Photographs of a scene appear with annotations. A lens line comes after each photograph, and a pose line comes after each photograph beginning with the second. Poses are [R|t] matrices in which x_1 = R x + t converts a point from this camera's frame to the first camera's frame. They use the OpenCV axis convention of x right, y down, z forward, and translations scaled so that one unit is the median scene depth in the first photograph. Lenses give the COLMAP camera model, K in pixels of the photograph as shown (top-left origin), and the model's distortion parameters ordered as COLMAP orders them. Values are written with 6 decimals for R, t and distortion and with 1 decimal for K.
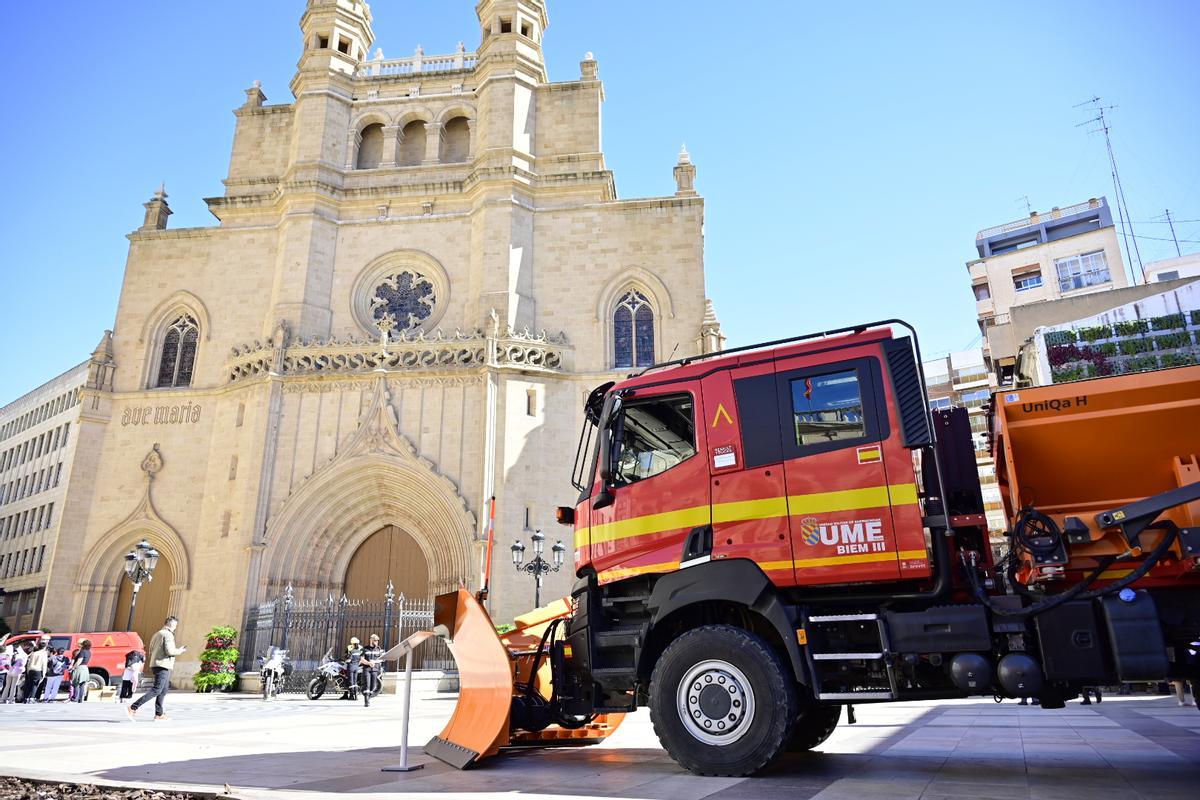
lens RADIAL K [[802.9, 0, 595.4], [0, 802.9, 396.5], [0, 0, 1]] dist [-0.006572, 0.000841]
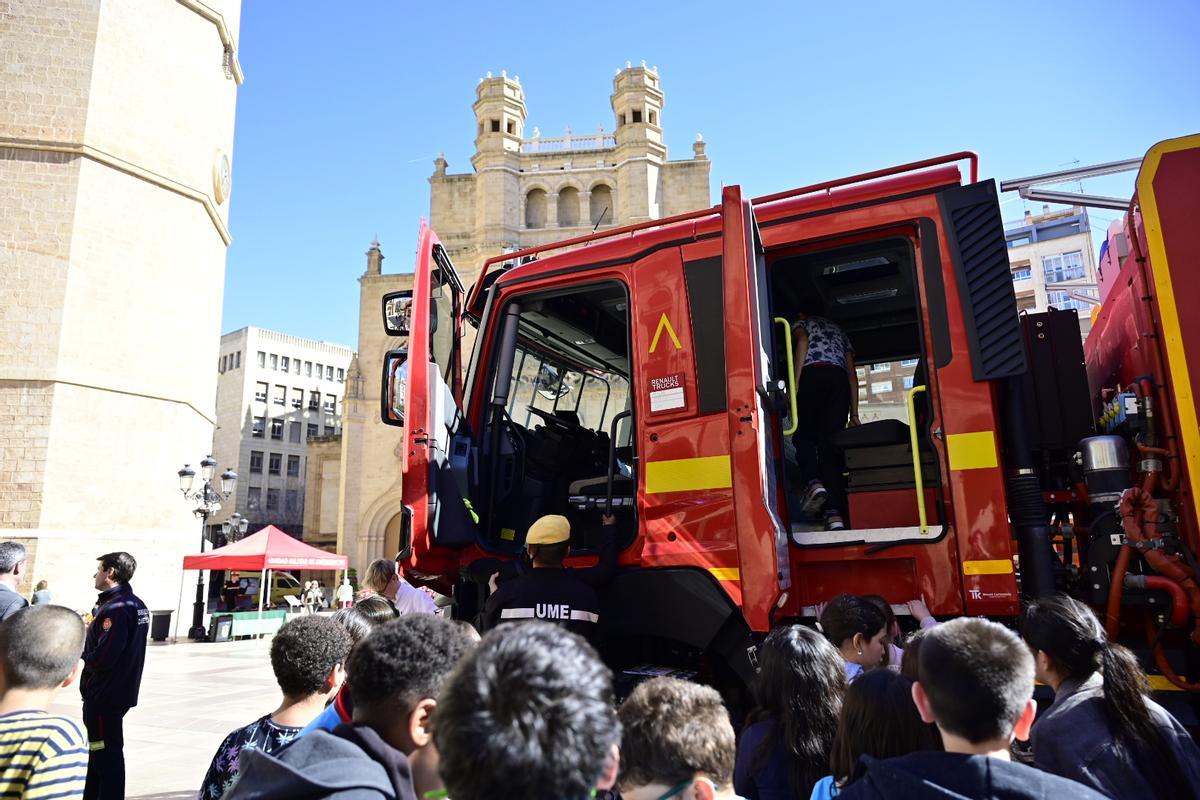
lens RADIAL K [[804.5, 0, 603.9], [0, 804.5, 390.8], [0, 0, 1]] dist [-0.001906, -0.004875]
pose [[0.999719, -0.012705, 0.019989, -0.206704], [0.010591, 0.994675, 0.102520, -0.152639], [-0.021185, -0.102280, 0.994530, -0.380579]]
